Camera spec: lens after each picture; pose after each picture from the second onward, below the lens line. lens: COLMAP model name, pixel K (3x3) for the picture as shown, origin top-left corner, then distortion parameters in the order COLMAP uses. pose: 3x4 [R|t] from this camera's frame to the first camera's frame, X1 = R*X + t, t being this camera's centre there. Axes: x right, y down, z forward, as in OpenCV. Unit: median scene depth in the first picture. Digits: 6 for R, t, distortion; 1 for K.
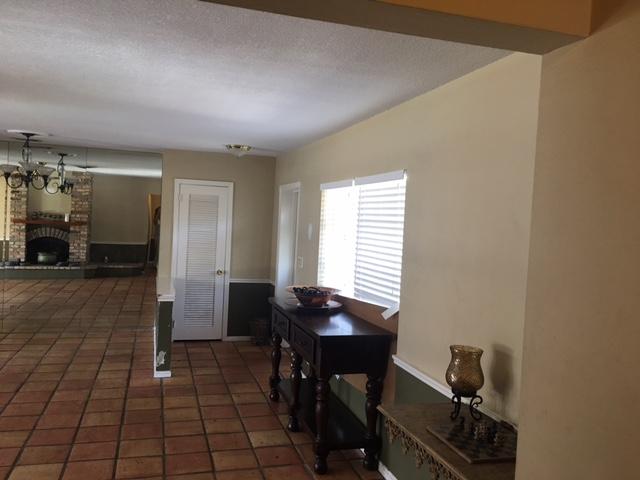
lens RADIAL K [[540.3, 0, 313.1], [0, 540.3, 235.1], [0, 0, 1]] dist [0.062957, -0.078088]
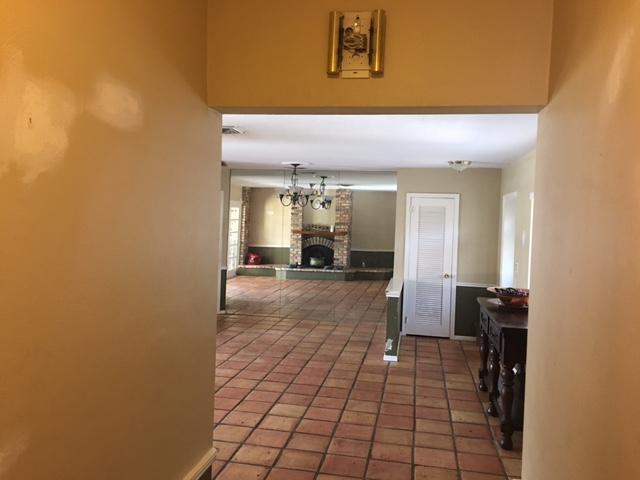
lens RADIAL K [[540.3, 0, 313.1], [0, 540.3, 235.1], [0, 0, 1]] dist [0.062957, -0.078088]
pose [[0.887273, -0.004591, -0.461222, 0.099038], [-0.004309, 0.999824, -0.018243, 0.006991], [0.461224, 0.018174, 0.887097, -0.110368]]
